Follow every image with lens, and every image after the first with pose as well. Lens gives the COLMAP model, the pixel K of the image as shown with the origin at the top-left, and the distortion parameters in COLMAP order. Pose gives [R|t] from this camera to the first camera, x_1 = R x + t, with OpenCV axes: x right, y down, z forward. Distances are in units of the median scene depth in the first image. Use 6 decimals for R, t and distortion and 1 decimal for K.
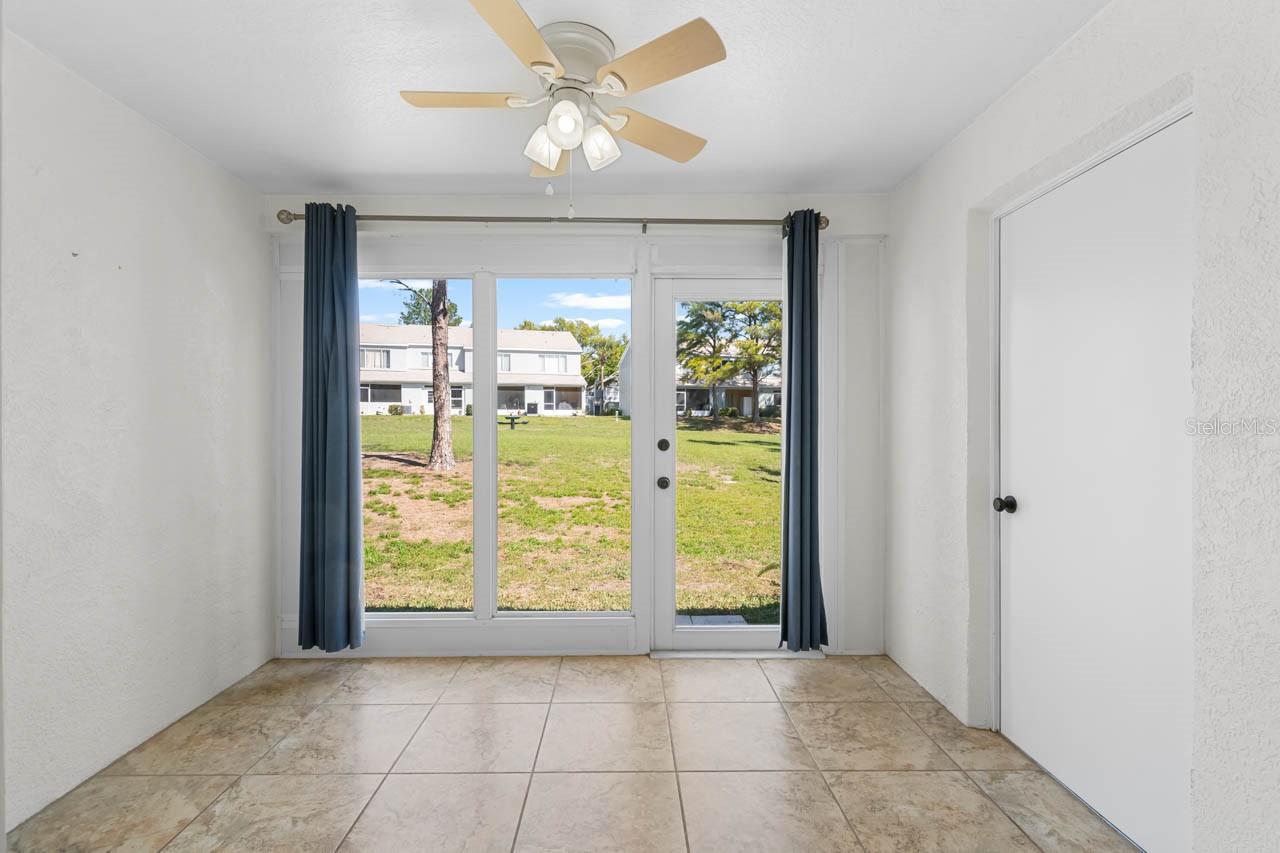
lens RADIAL K [[575.8, 0, 610.4], [0, 575.8, 426.2], [0, 0, 1]] dist [0.006289, -0.003103]
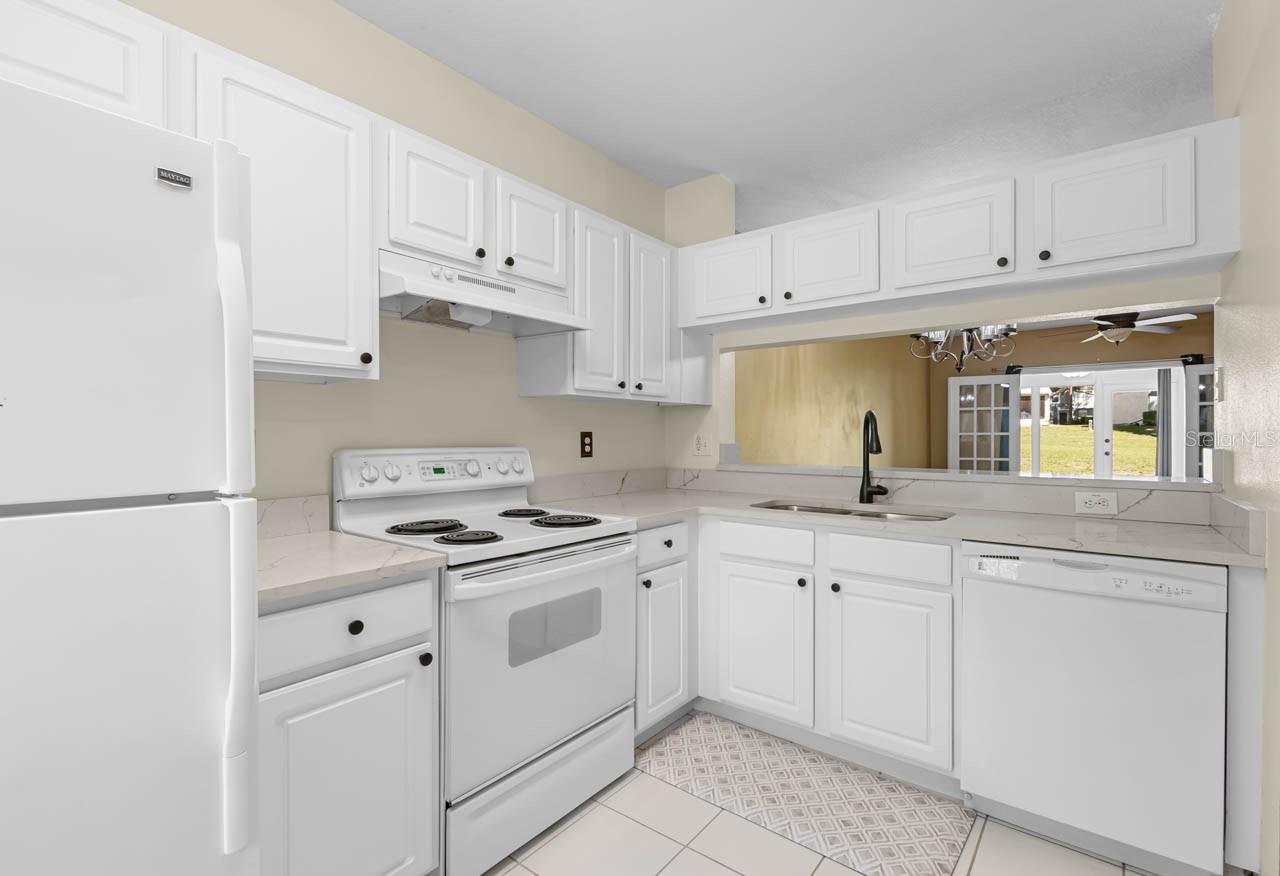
lens RADIAL K [[592.4, 0, 648.0], [0, 592.4, 438.2], [0, 0, 1]] dist [0.001452, -0.002101]
pose [[0.807425, 0.007475, -0.589922, -0.000916], [-0.004960, 0.999970, 0.005882, 0.000731], [0.589949, -0.001823, 0.807439, -0.177233]]
